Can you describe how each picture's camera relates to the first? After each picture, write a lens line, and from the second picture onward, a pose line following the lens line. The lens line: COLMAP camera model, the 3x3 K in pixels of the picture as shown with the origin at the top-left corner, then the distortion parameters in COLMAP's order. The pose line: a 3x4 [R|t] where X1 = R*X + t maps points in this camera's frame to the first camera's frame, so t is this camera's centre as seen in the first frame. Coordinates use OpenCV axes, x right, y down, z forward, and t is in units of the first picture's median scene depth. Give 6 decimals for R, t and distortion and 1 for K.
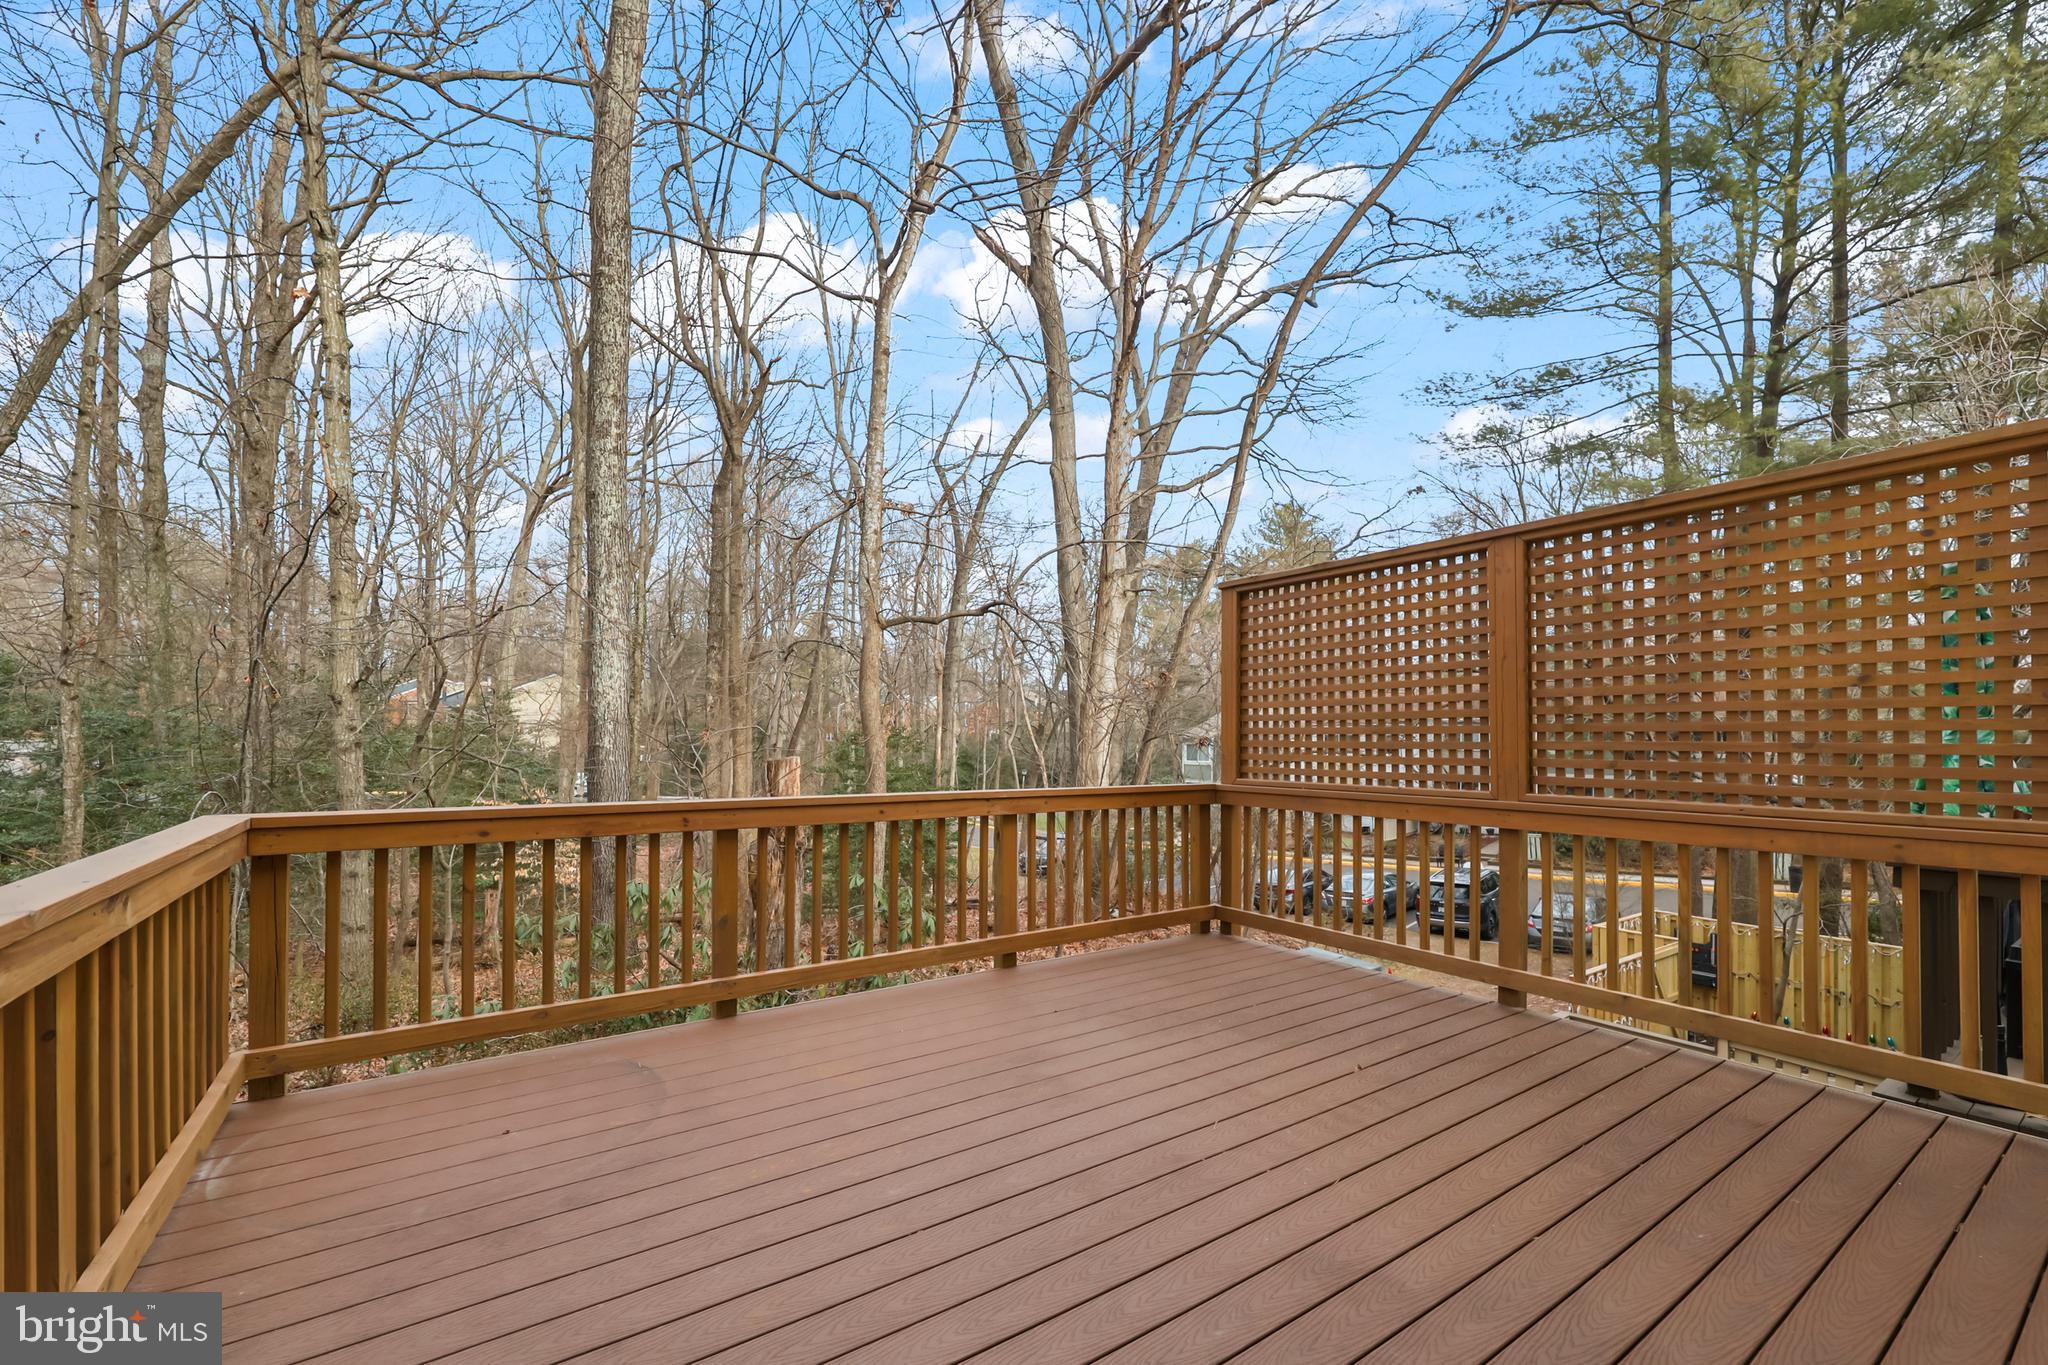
lens RADIAL K [[843.7, 0, 1025.7], [0, 843.7, 733.9], [0, 0, 1]] dist [-0.002120, 0.000456]
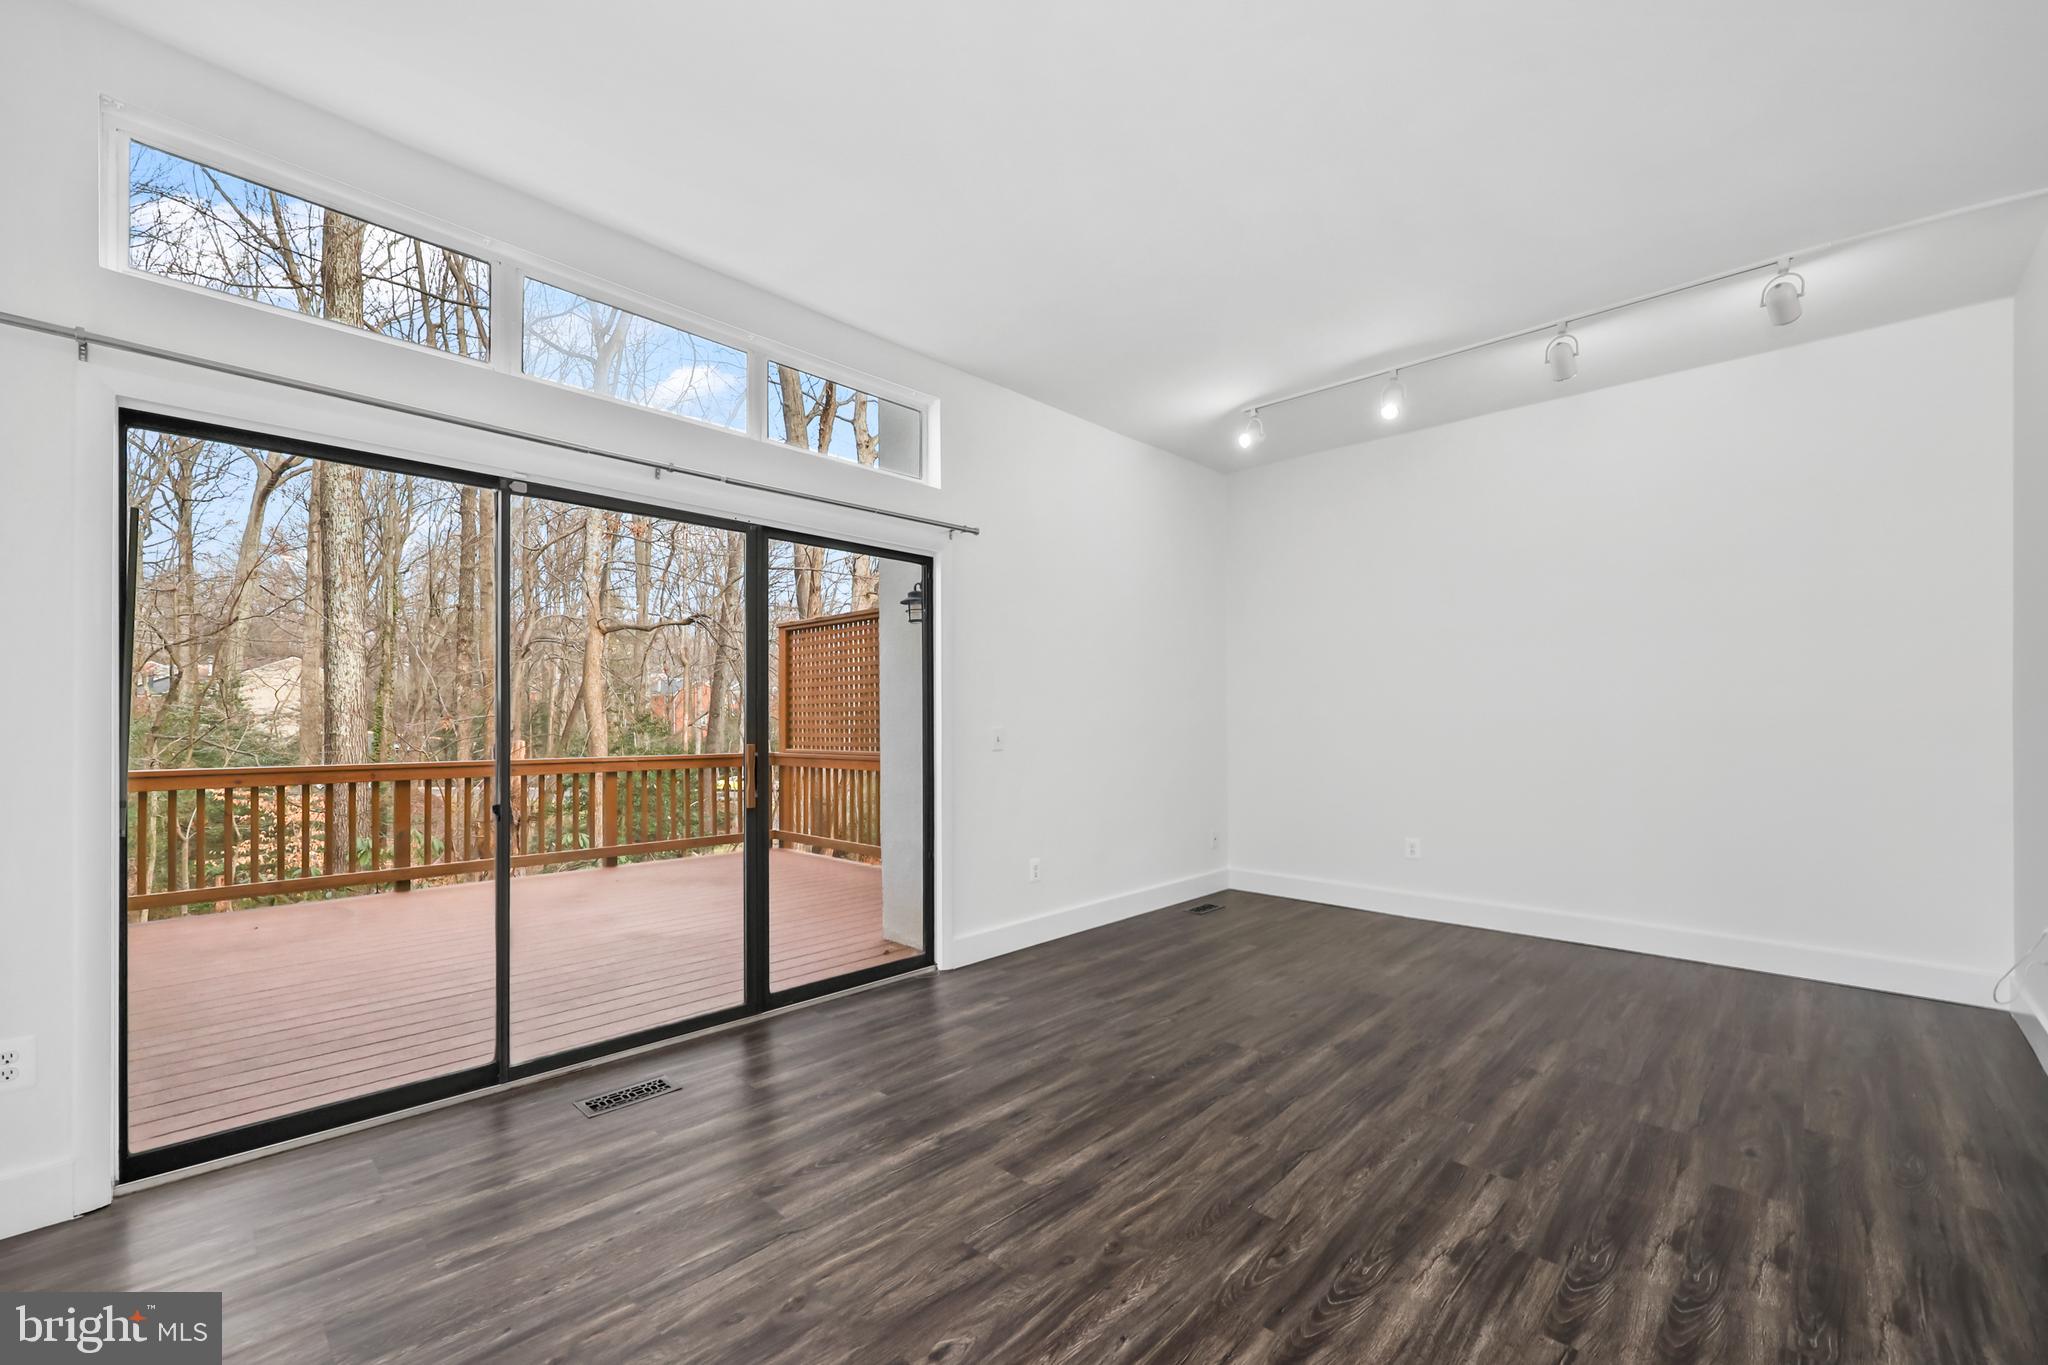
lens RADIAL K [[843.7, 0, 1021.4], [0, 843.7, 716.7], [0, 0, 1]] dist [-0.002120, 0.000456]
pose [[0.979689, -0.007576, 0.200378, 0.132234], [0.007651, 0.999971, 0.000401, -0.001611], [-0.200375, 0.001141, 0.979719, -0.228160]]
